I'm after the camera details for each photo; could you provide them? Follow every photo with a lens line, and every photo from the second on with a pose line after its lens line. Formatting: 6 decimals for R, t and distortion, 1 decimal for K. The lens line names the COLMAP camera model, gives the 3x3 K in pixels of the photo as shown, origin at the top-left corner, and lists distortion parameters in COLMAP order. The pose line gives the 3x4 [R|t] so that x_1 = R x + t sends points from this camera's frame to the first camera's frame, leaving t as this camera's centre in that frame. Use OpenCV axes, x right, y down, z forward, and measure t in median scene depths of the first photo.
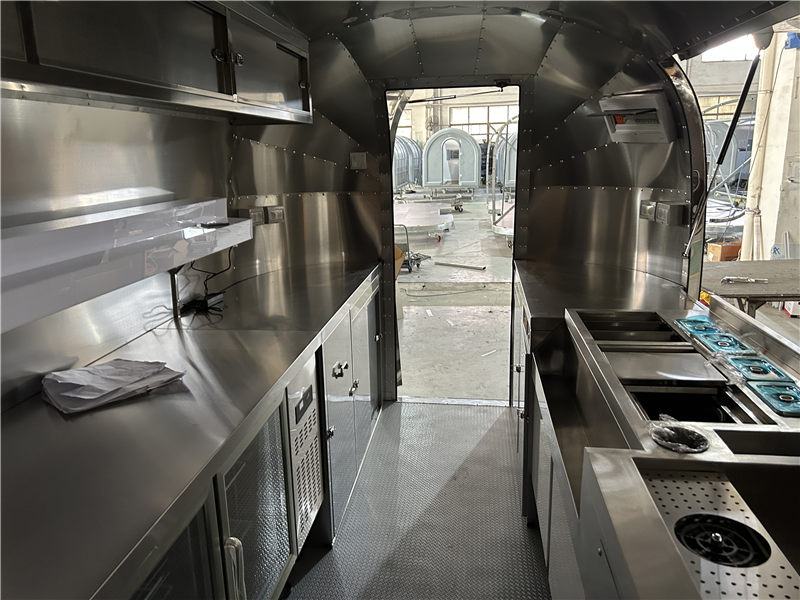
lens RADIAL K [[599.4, 0, 402.3], [0, 599.4, 295.6], [0, 0, 1]] dist [0.026790, -0.038933]
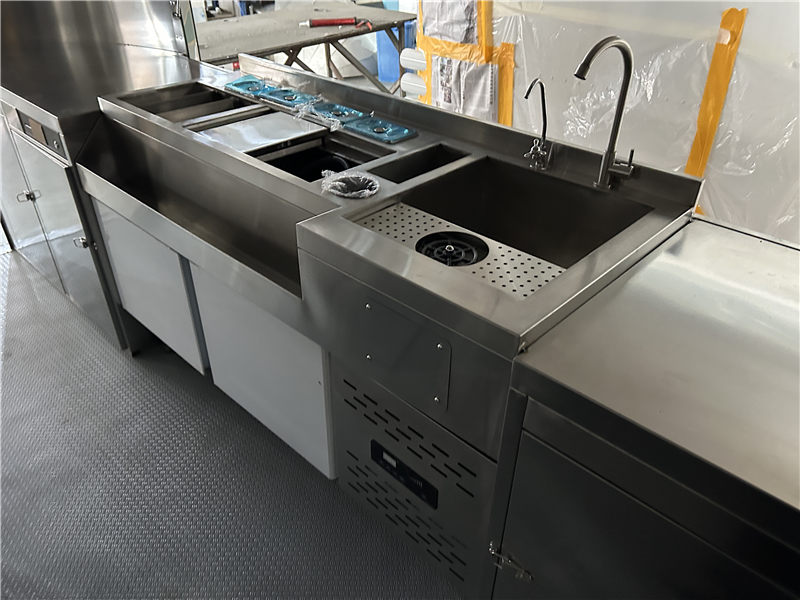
lens RADIAL K [[599.4, 0, 405.1], [0, 599.4, 306.0], [0, 0, 1]] dist [0.026790, -0.038933]
pose [[0.586354, -0.427456, 0.688091, -0.182132], [0.163282, 0.894371, 0.416461, 0.003282], [-0.793428, -0.131840, 0.594214, 0.183211]]
